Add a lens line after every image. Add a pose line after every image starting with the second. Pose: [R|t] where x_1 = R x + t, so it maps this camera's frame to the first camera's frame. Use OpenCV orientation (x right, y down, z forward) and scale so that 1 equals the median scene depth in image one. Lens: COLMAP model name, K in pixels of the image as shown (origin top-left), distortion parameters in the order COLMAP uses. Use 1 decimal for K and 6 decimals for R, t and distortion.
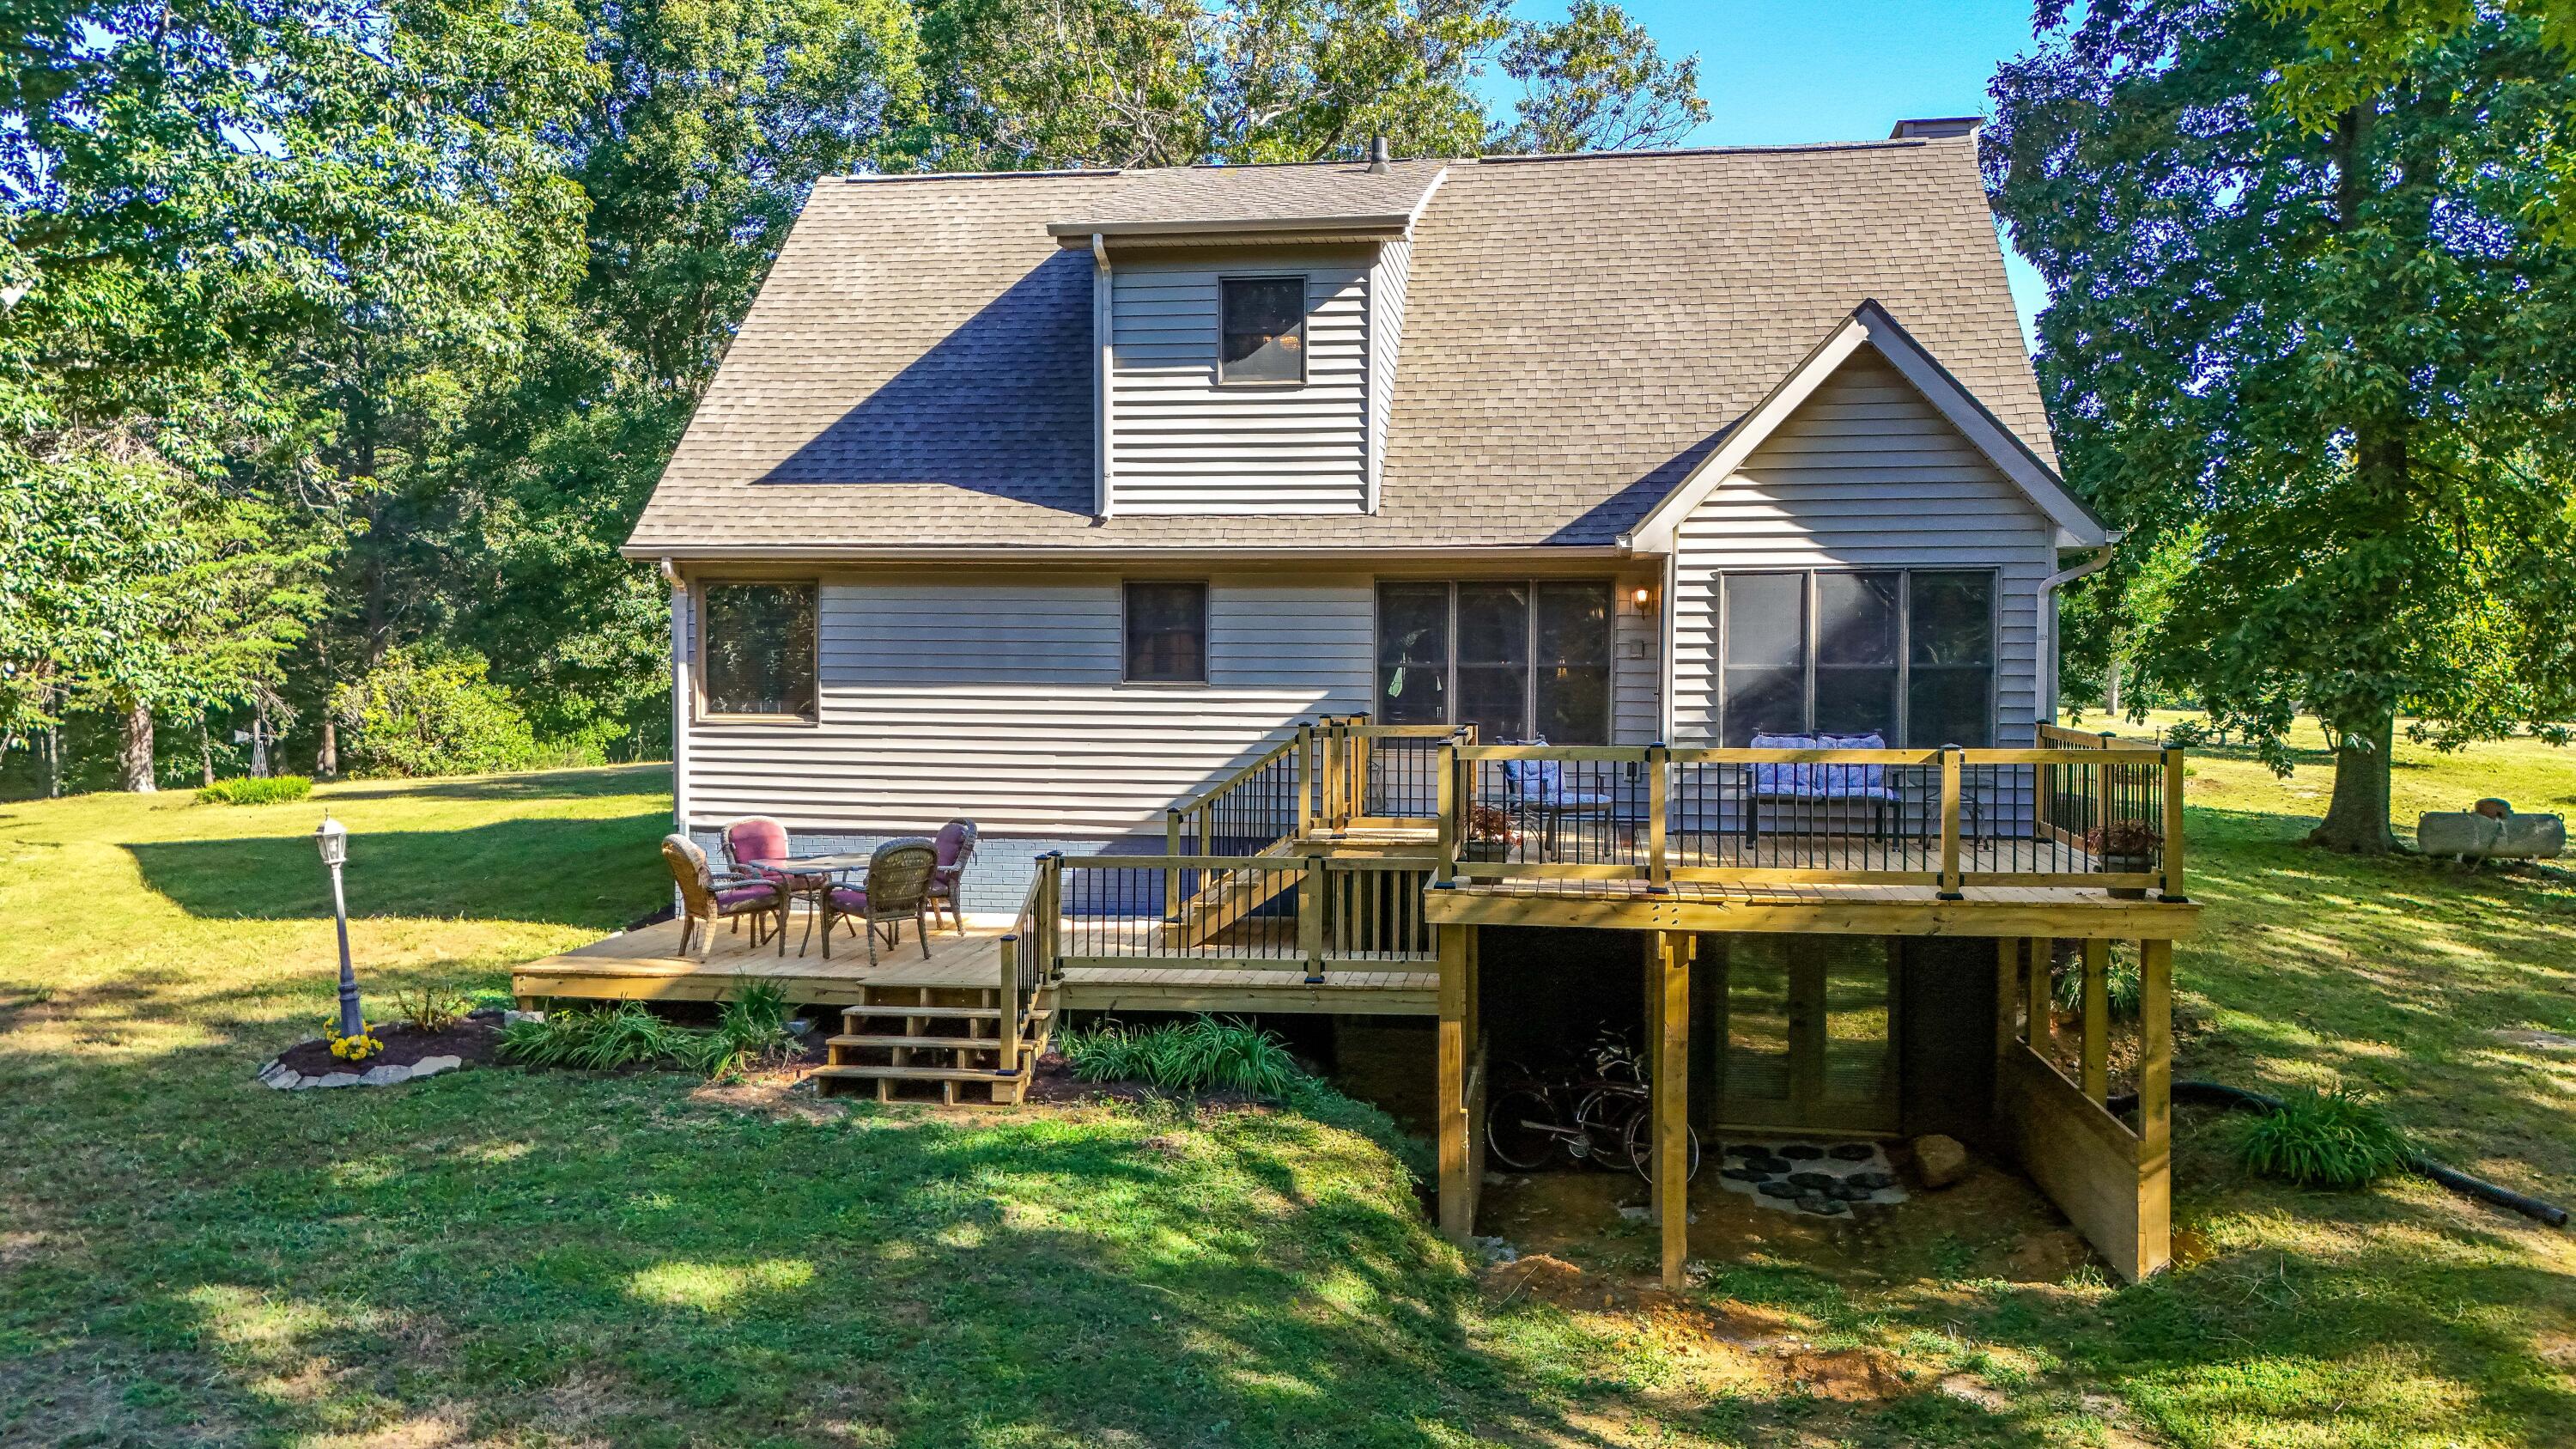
lens RADIAL K [[1941.8, 0, 1297.1], [0, 1941.8, 727.7], [0, 0, 1]] dist [0.083568, -0.005729]
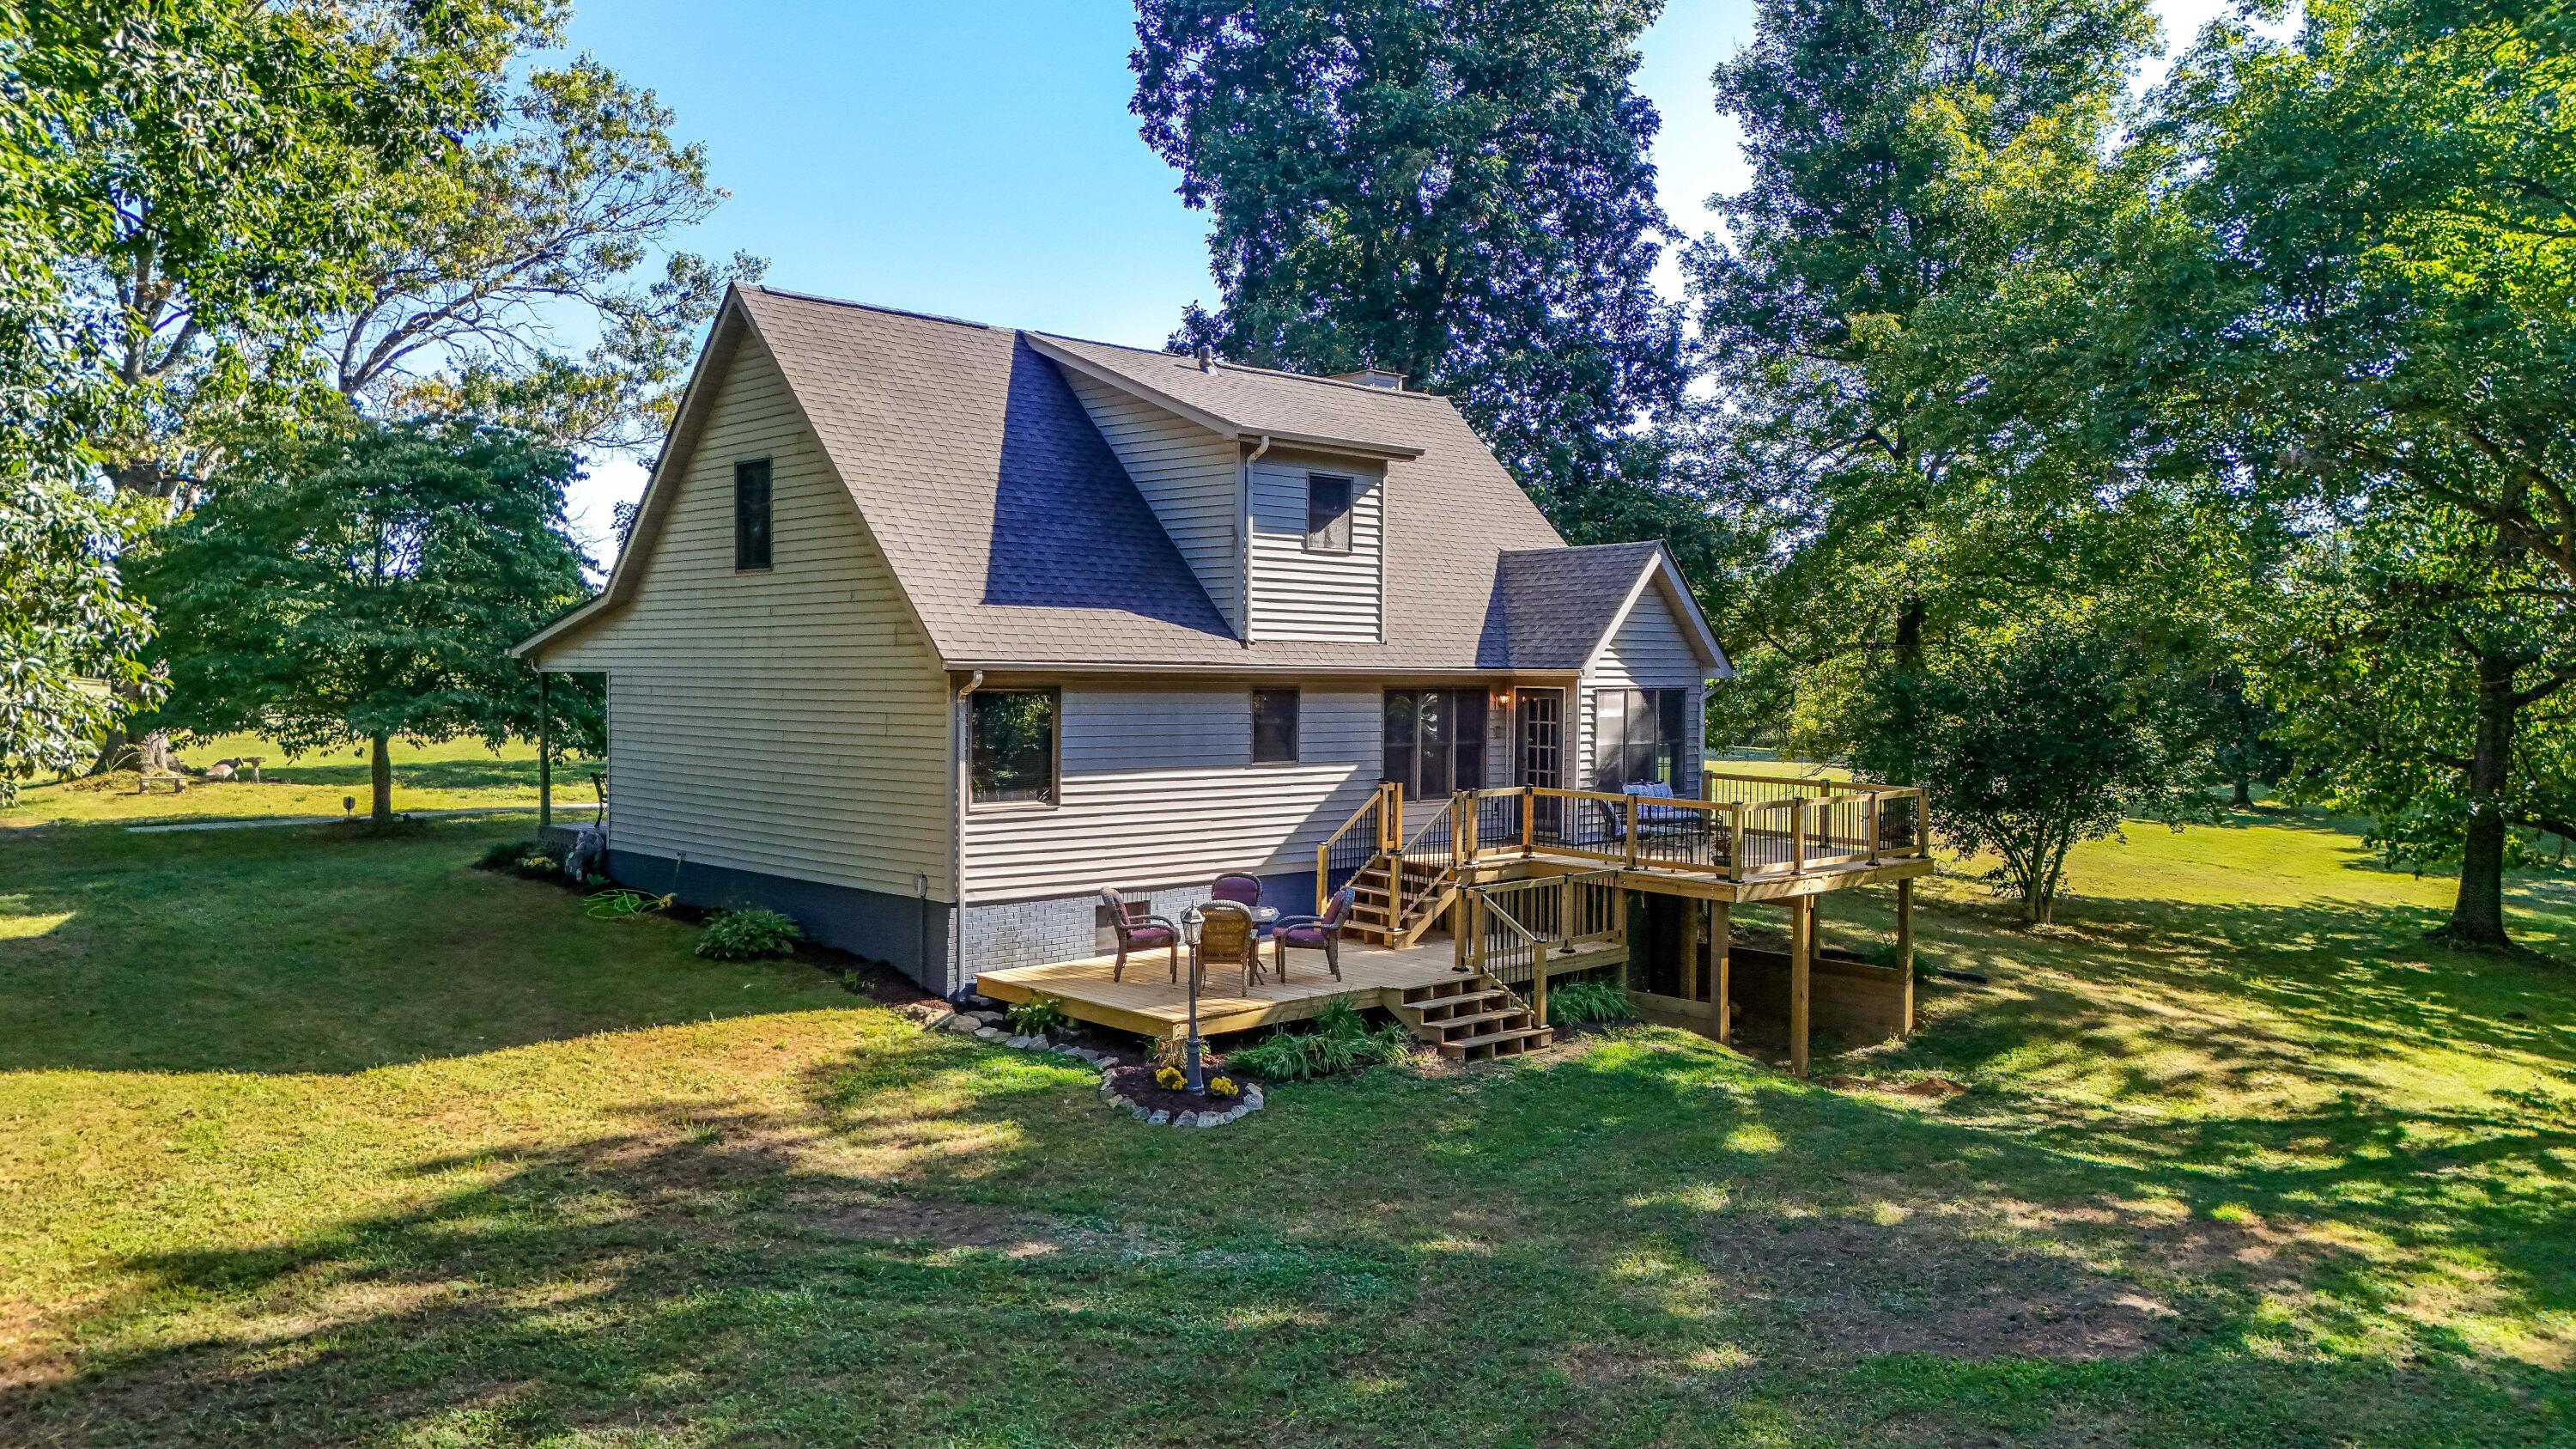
lens RADIAL K [[1941.8, 0, 1297.1], [0, 1941.8, 727.7], [0, 0, 1]] dist [0.083568, -0.005729]
pose [[0.596972, -0.025786, 0.801847, -1.167449], [0.014912, 0.999667, 0.021046, -0.077140], [-0.802123, -0.000607, 0.597158, 0.171302]]
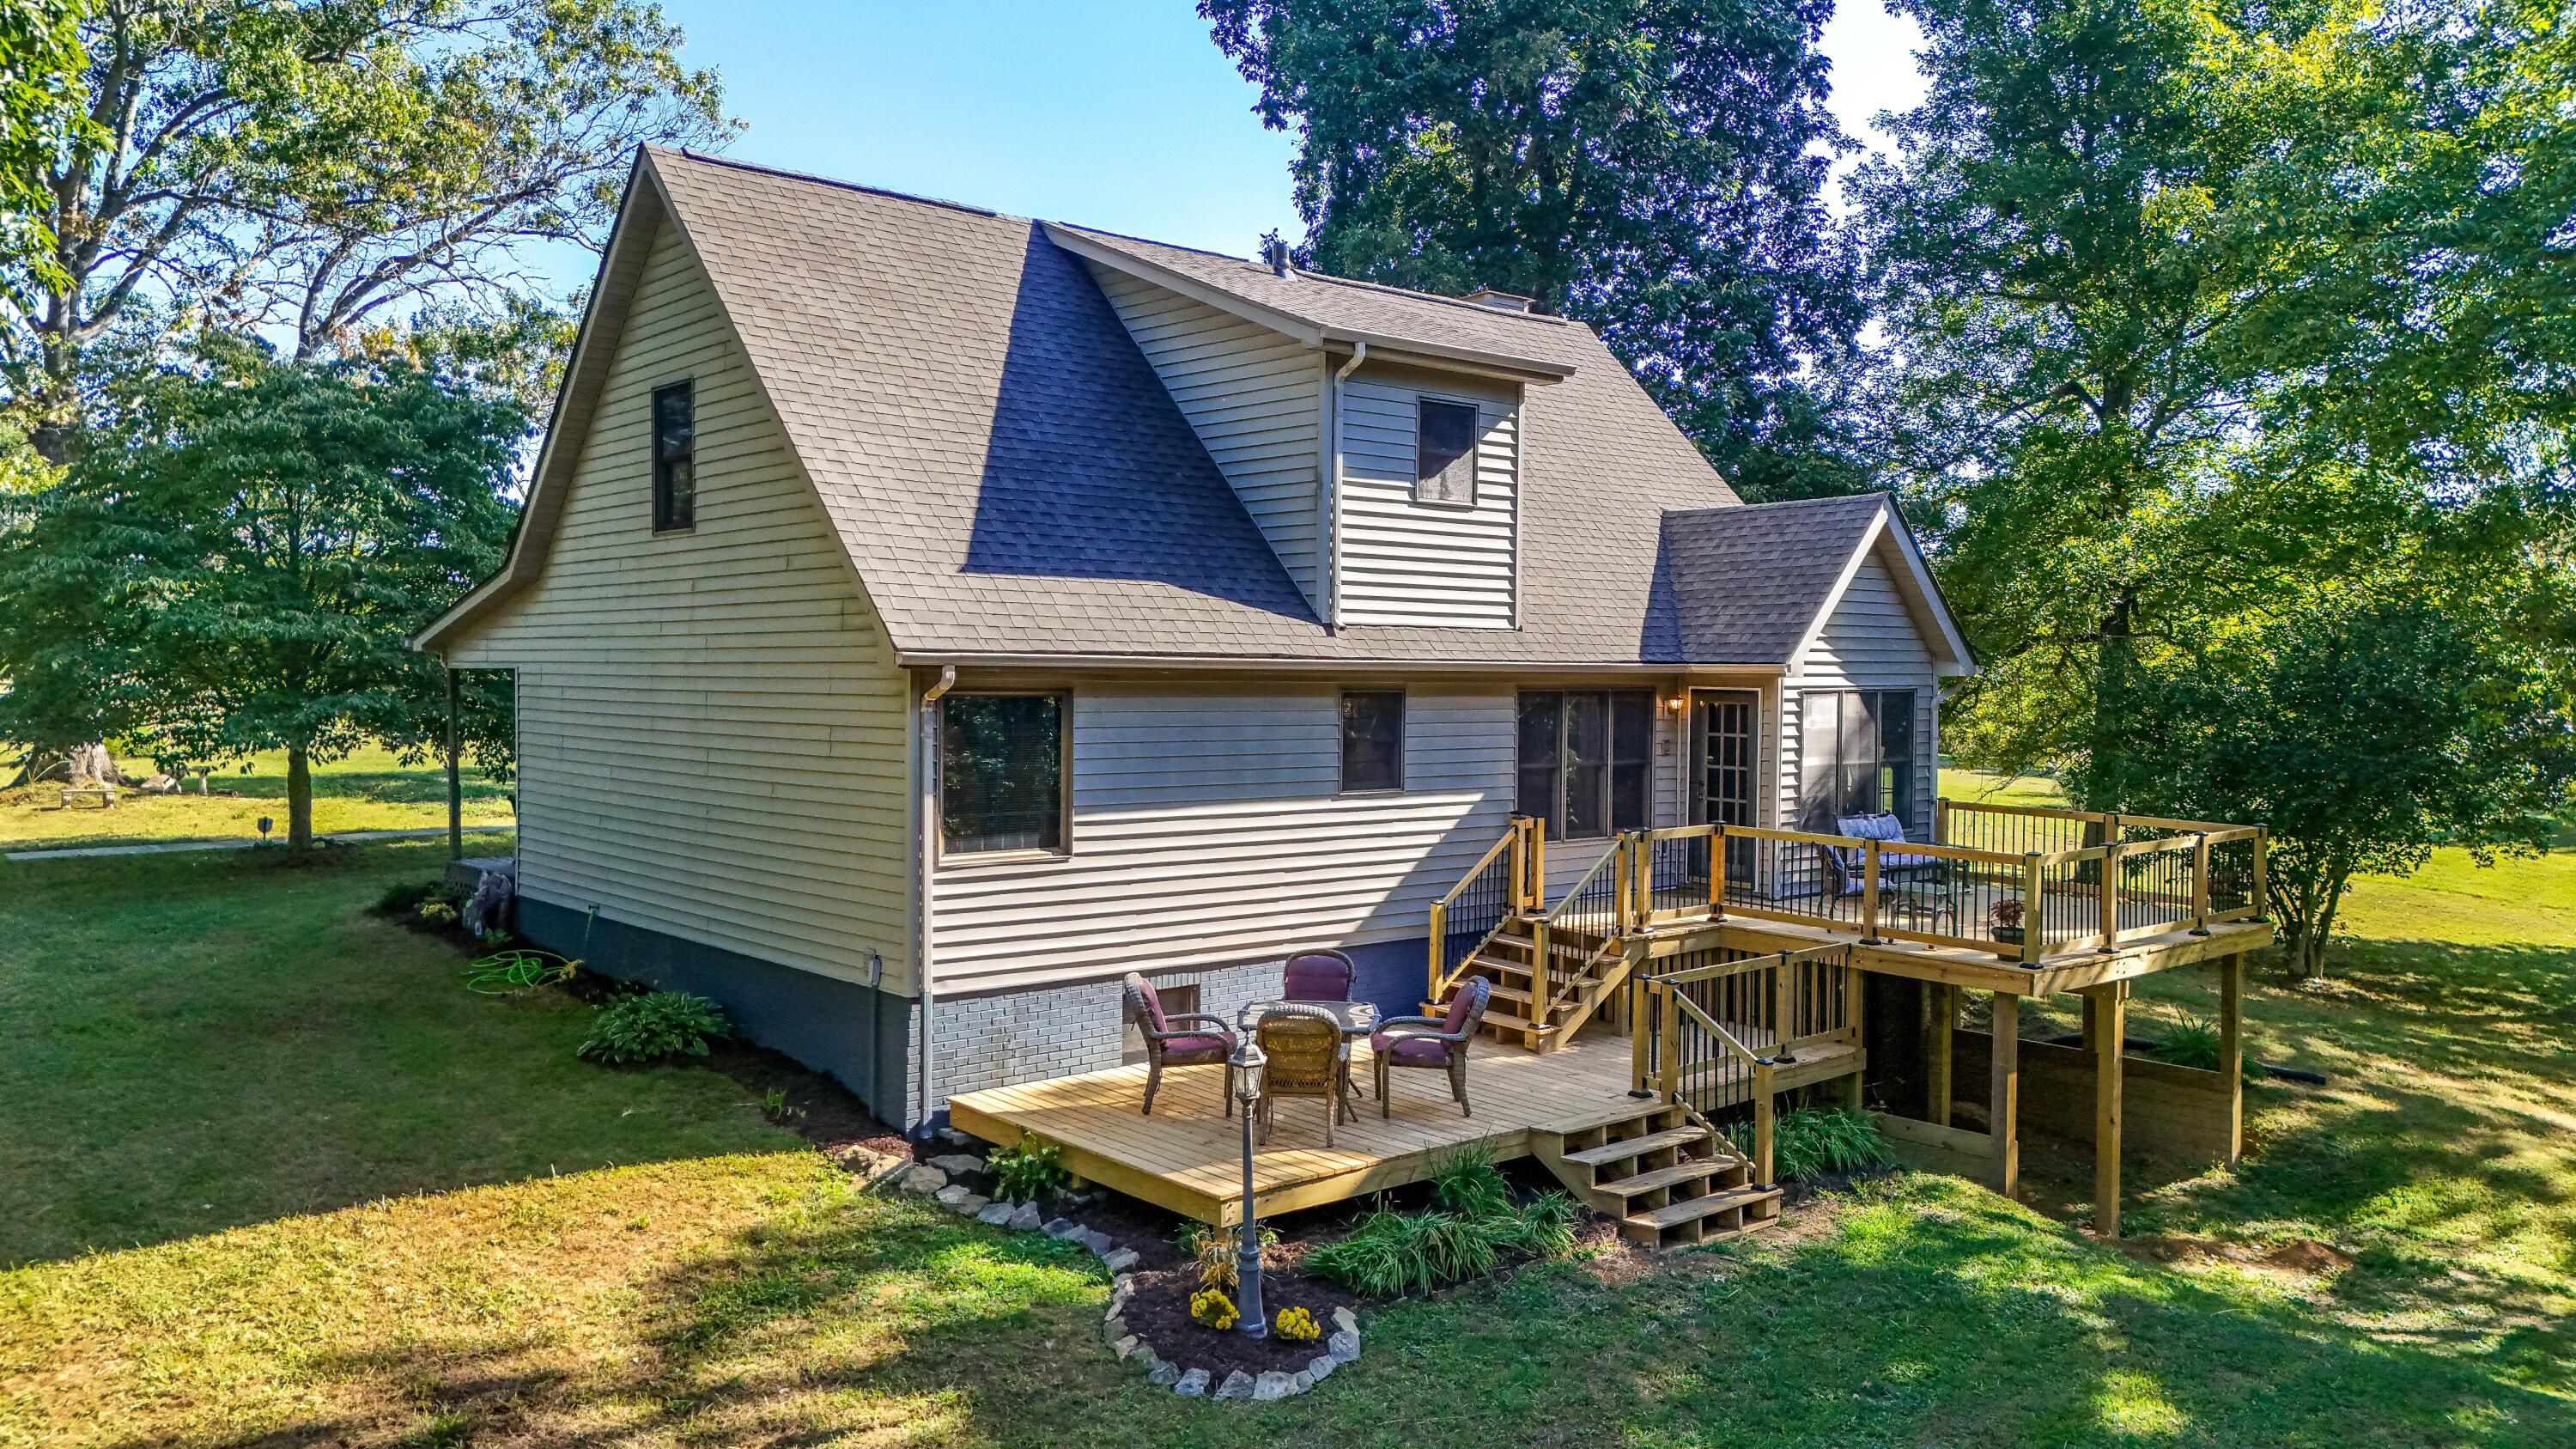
lens RADIAL K [[1943.3, 0, 1288.0], [0, 1943.3, 724.5], [0, 0, 1]] dist [0.063630, -0.001535]
pose [[0.636236, -0.024752, 0.771097, -0.879103], [0.014539, 0.999692, 0.020094, -0.079444], [-0.771358, -0.001573, 0.636400, 0.397432]]
